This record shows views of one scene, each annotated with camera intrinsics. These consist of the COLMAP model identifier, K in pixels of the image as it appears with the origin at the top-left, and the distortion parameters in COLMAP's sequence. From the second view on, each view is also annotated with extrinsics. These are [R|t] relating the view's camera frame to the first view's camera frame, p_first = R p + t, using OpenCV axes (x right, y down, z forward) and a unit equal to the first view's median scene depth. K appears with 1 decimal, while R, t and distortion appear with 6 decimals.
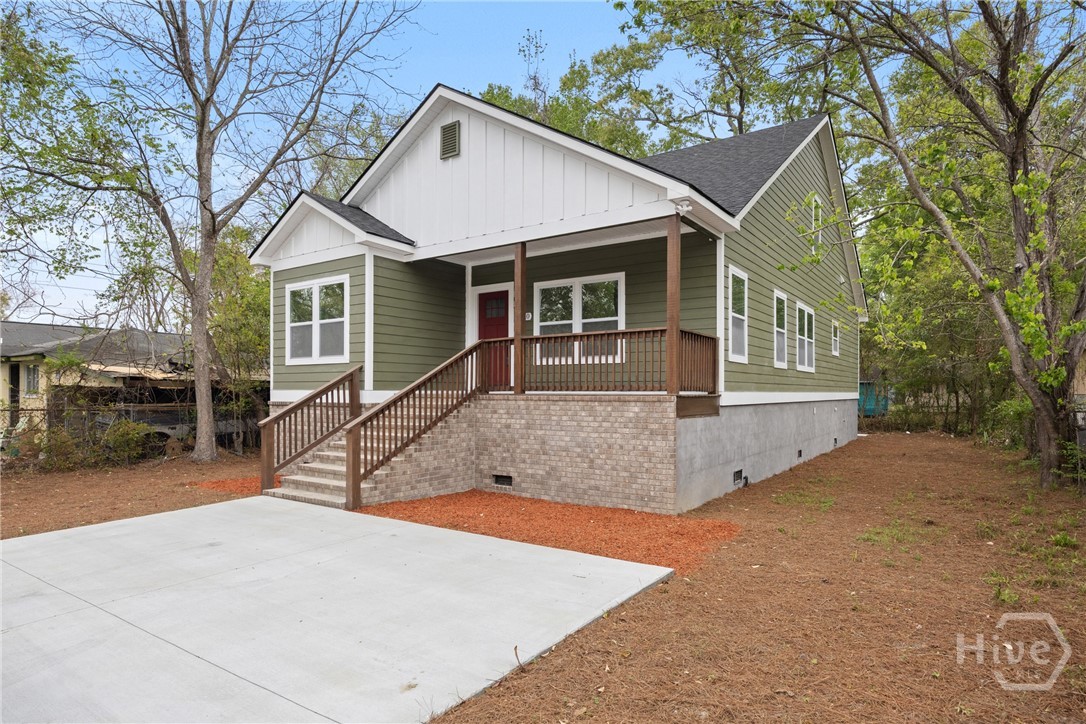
lens RADIAL K [[603.0, 0, 543.0], [0, 603.0, 362.0], [0, 0, 1]] dist [0.038440, -0.000171]
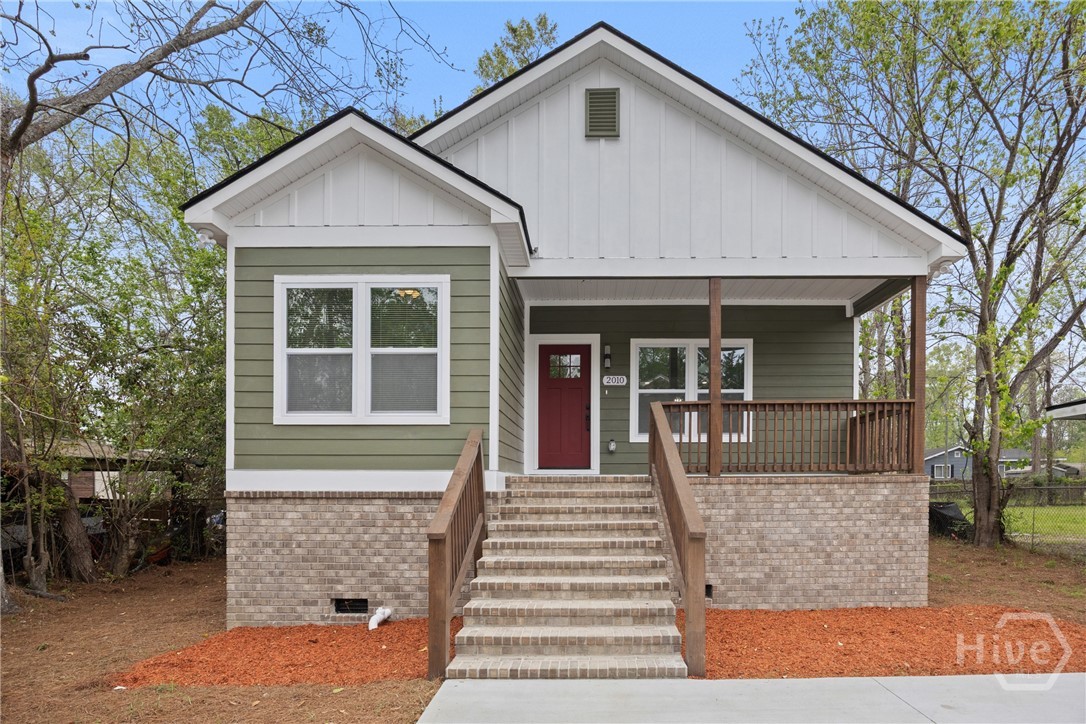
lens RADIAL K [[541.4, 0, 543.0], [0, 541.4, 471.2], [0, 0, 1]] dist [-0.000481, 0.000669]
pose [[0.813988, 0.008148, 0.580824, -0.638758], [-0.019412, 0.999725, 0.013181, 0.043867], [-0.580557, -0.022004, 0.813922, 0.592789]]
